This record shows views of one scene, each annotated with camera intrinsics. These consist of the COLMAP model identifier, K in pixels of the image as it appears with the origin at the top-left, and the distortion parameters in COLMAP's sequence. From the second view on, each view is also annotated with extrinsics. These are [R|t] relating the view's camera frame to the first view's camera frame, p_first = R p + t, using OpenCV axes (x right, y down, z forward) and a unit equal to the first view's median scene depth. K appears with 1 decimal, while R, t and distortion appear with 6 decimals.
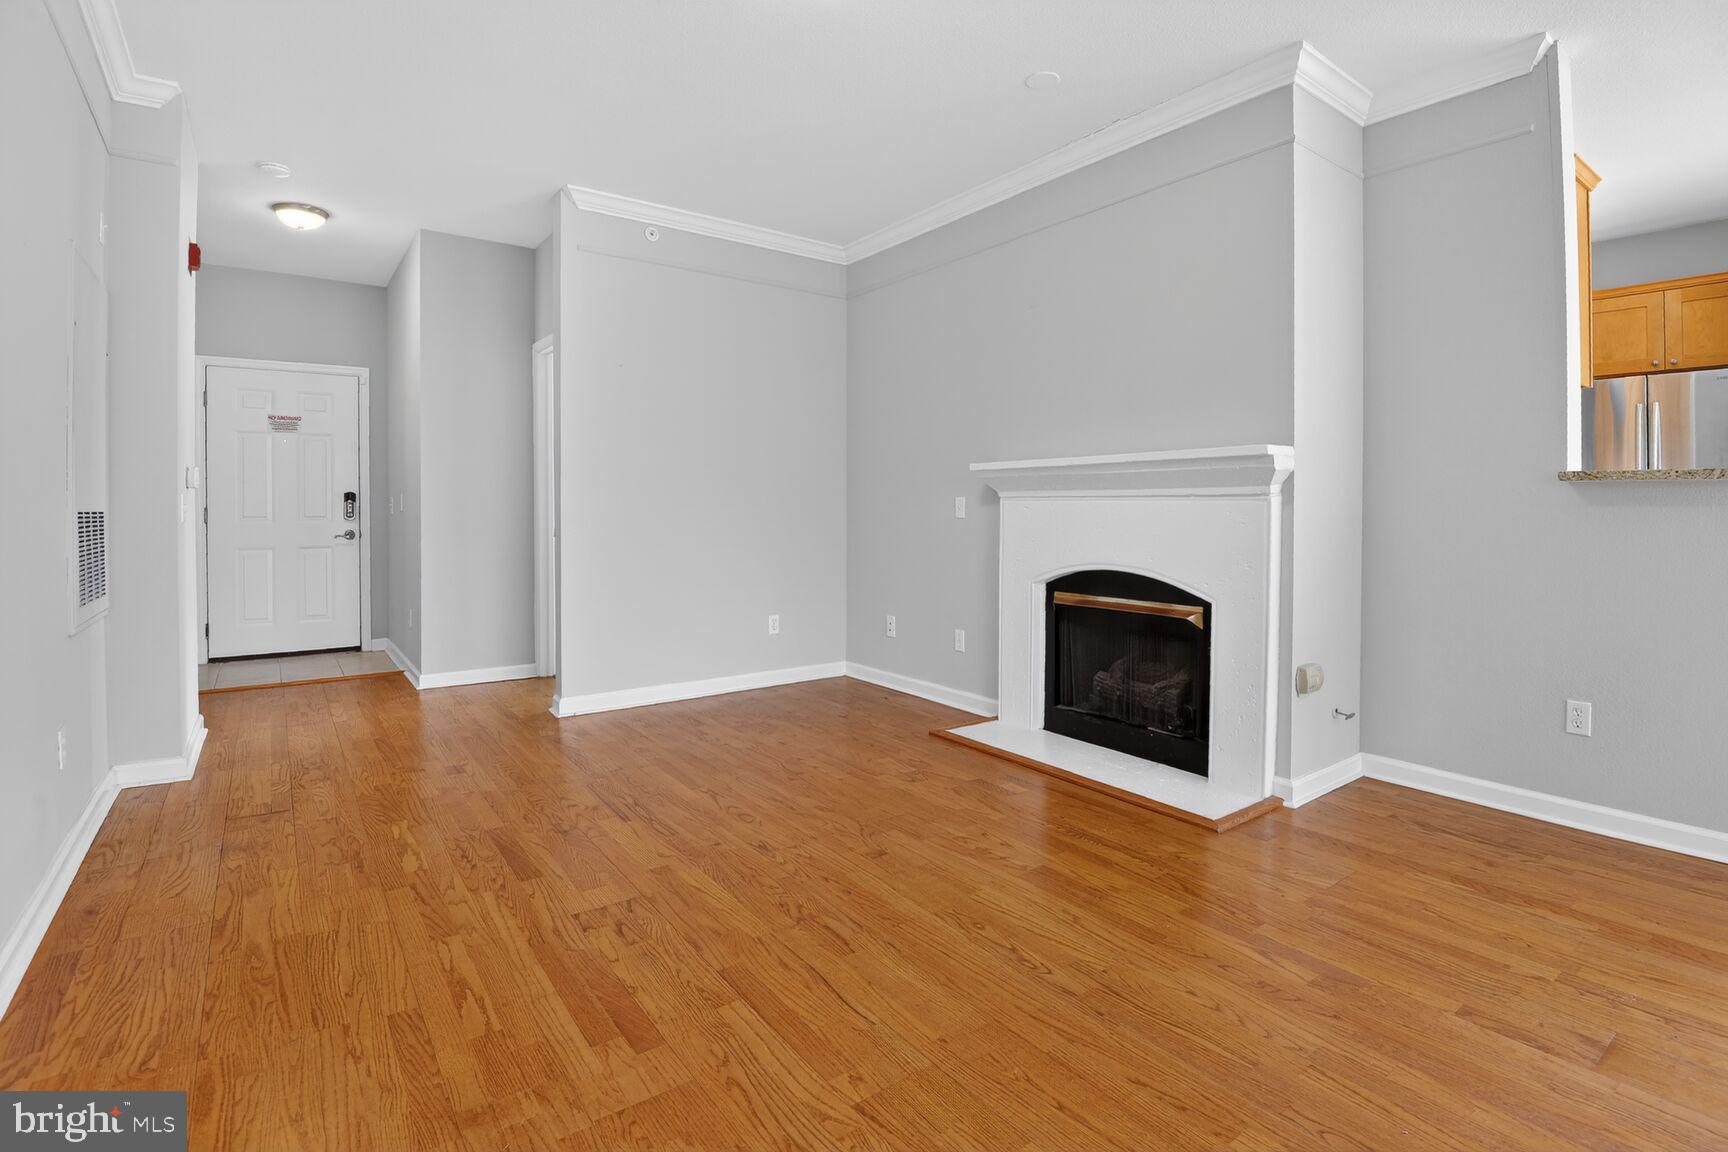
lens RADIAL K [[837.9, 0, 909.7], [0, 837.9, 505.9], [0, 0, 1]] dist [-0.022079, -0.006709]
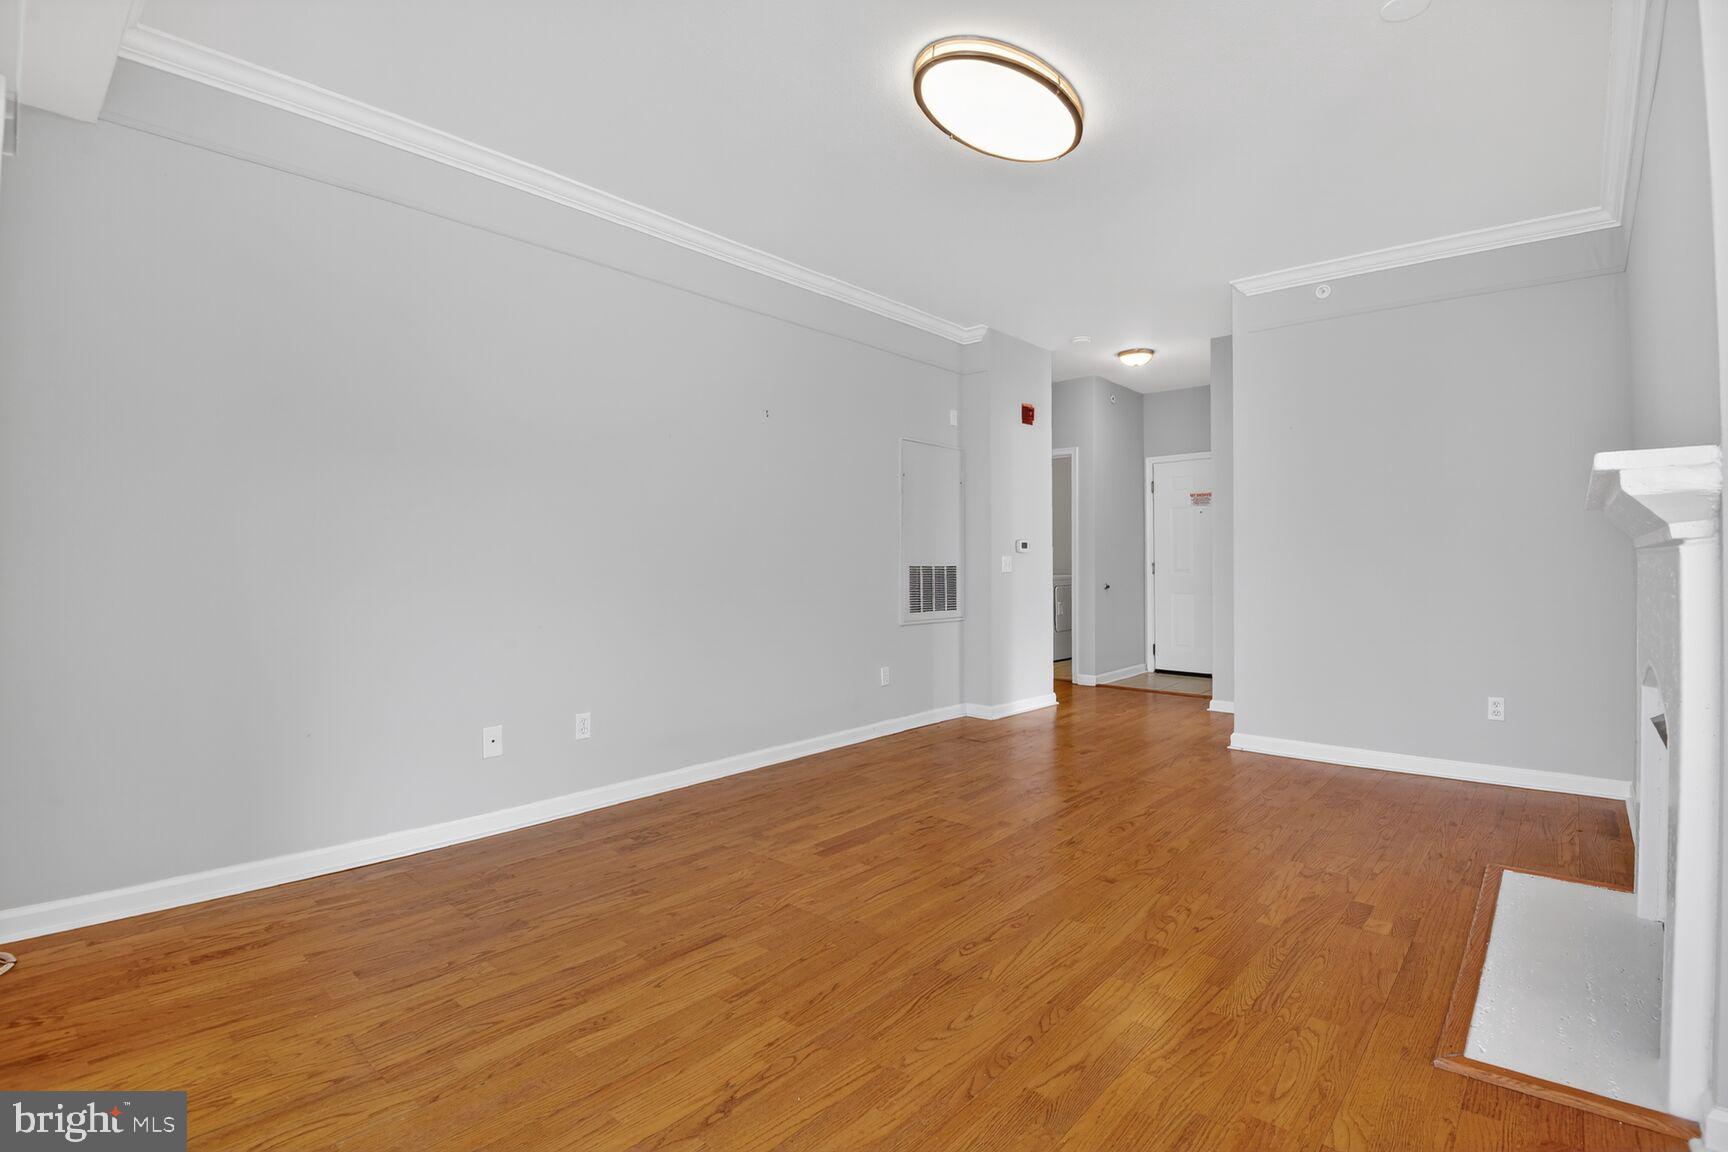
lens RADIAL K [[837.9, 0, 867.1], [0, 837.9, 564.3], [0, 0, 1]] dist [-0.022079, -0.006709]
pose [[0.193984, 0.006125, -0.980986, 1.000097], [-0.001723, 0.999981, 0.005903, -0.011282], [0.981003, 0.000545, 0.193991, 0.471120]]
